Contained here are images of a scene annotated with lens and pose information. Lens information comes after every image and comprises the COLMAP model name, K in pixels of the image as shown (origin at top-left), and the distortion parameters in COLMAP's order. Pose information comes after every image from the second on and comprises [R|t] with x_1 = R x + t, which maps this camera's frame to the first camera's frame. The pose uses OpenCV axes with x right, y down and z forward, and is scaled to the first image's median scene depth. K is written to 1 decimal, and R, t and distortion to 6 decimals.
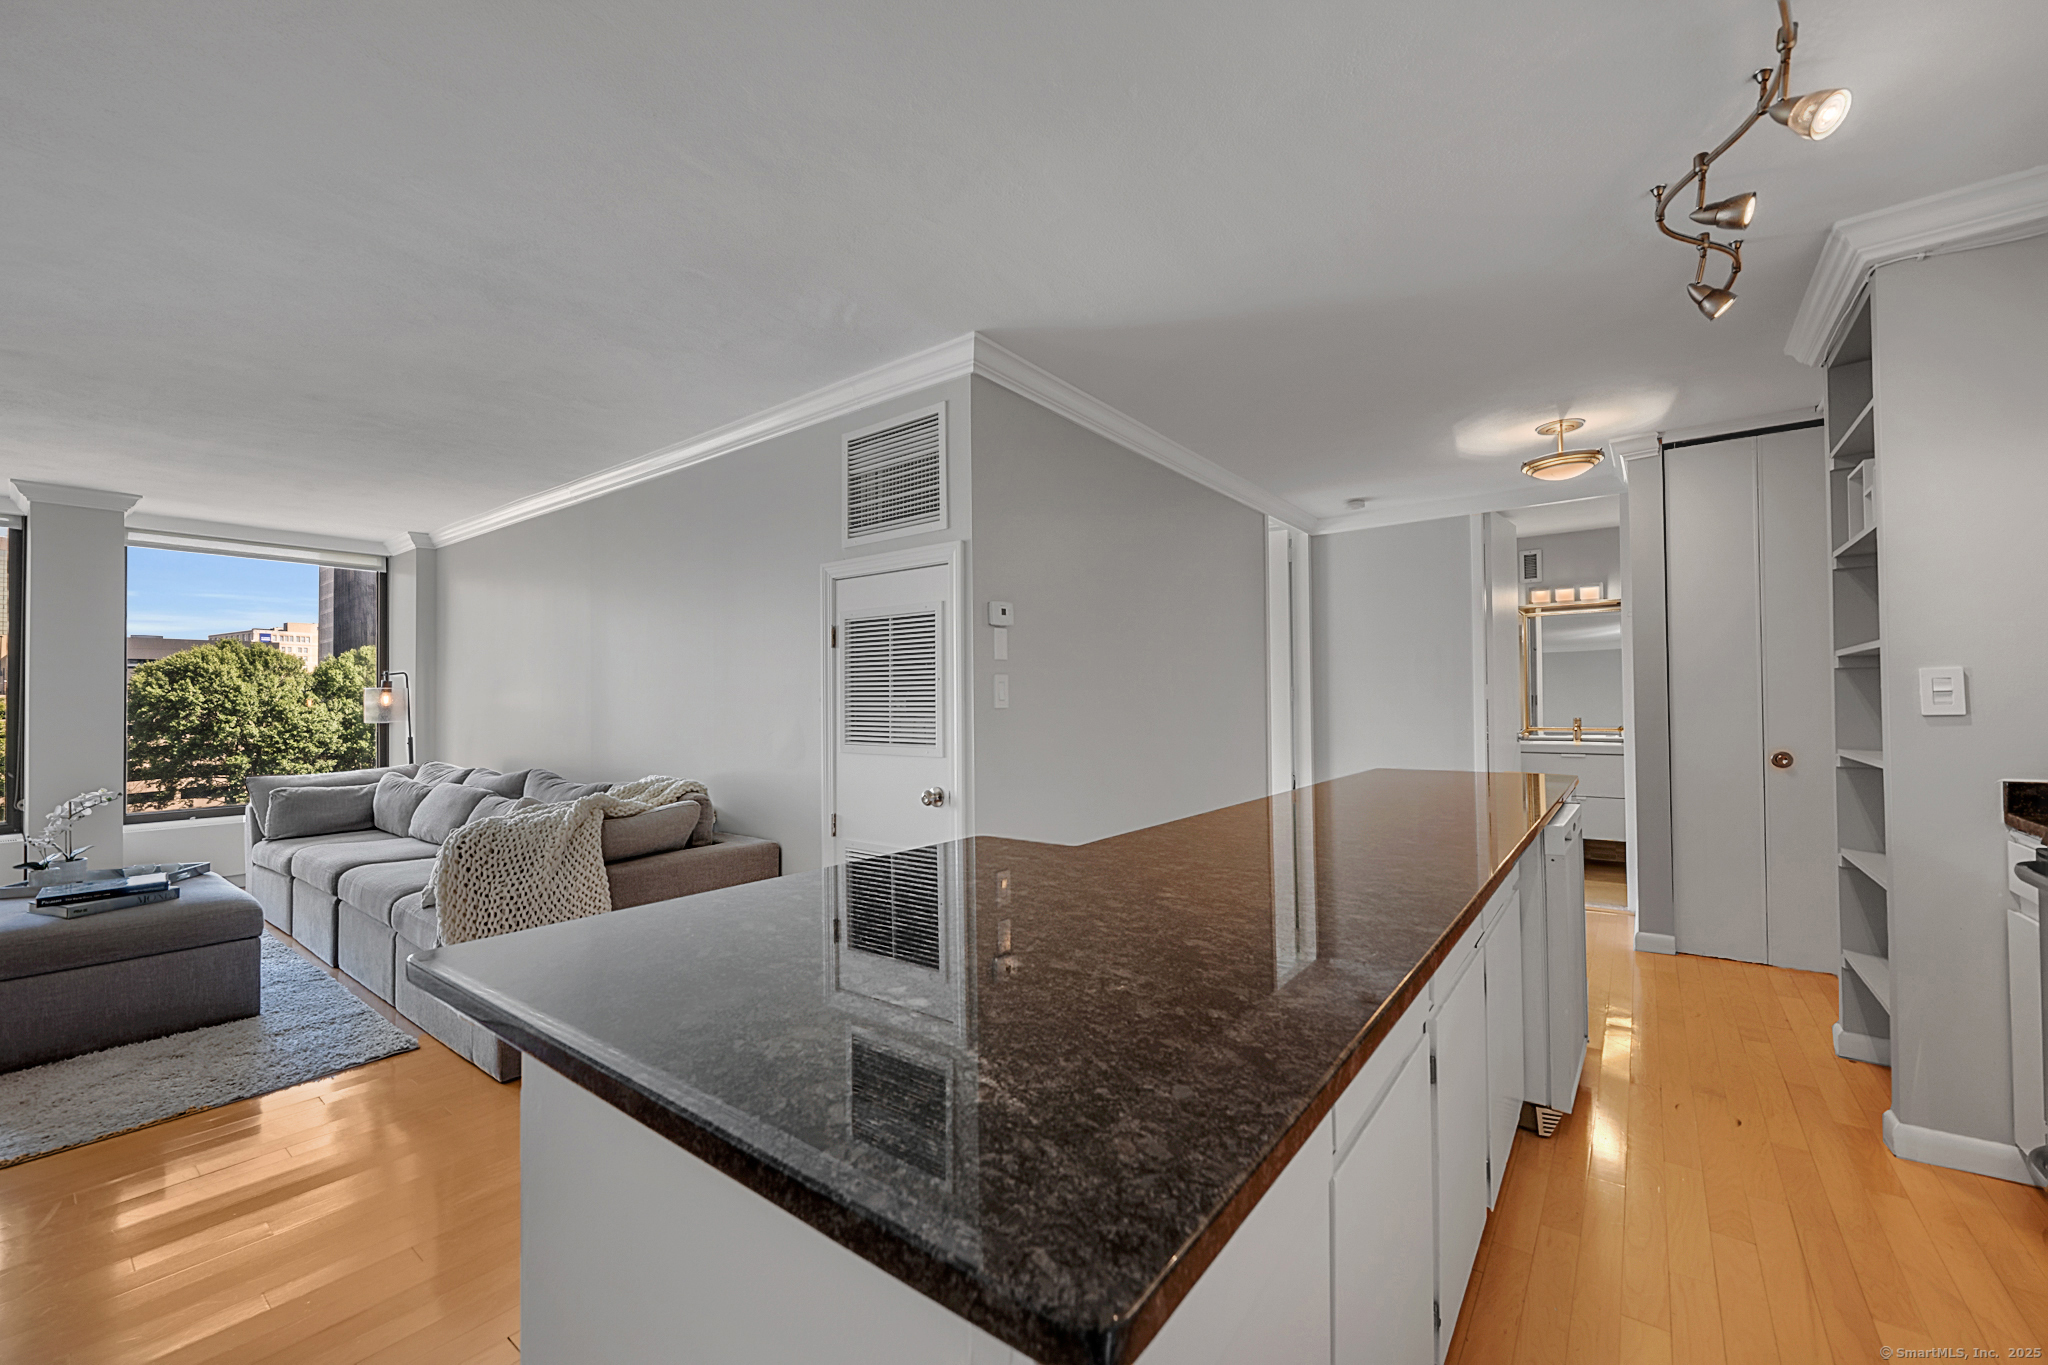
lens RADIAL K [[806.6, 0, 1023.0], [0, 806.6, 683.0], [0, 0, 1]] dist [0.001186, -0.000641]
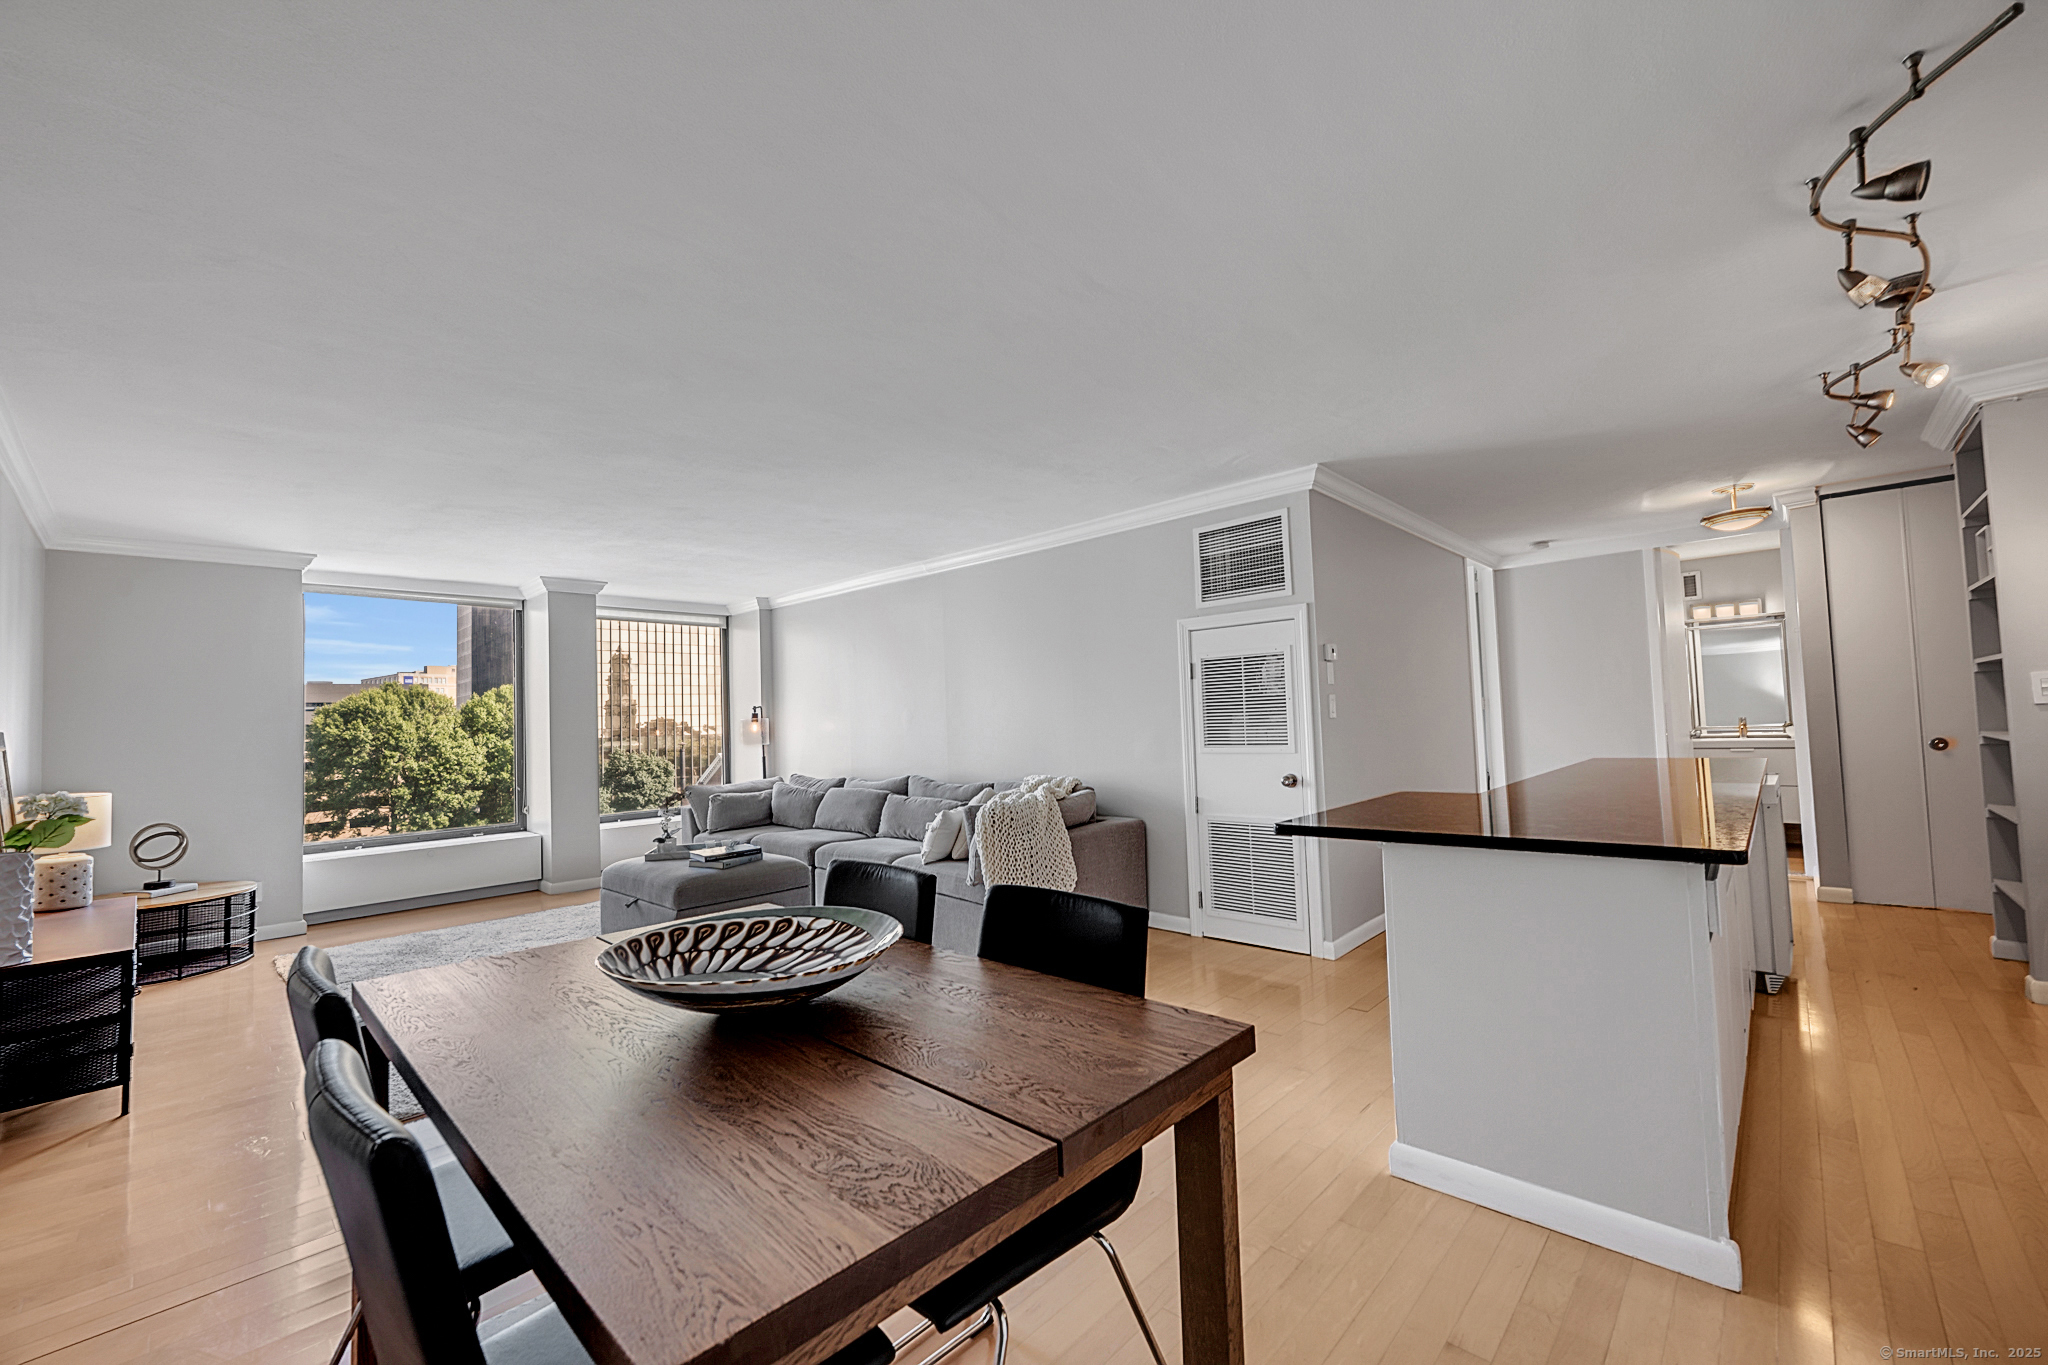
lens RADIAL K [[806.6, 0, 1026.0], [0, 806.6, 682.2], [0, 0, 1]] dist [0.001186, -0.000641]
pose [[0.994930, -0.030574, -0.095809, -0.345568], [0.028107, 0.999240, -0.027002, -0.006961], [0.096562, 0.024172, 0.995033, -0.385278]]
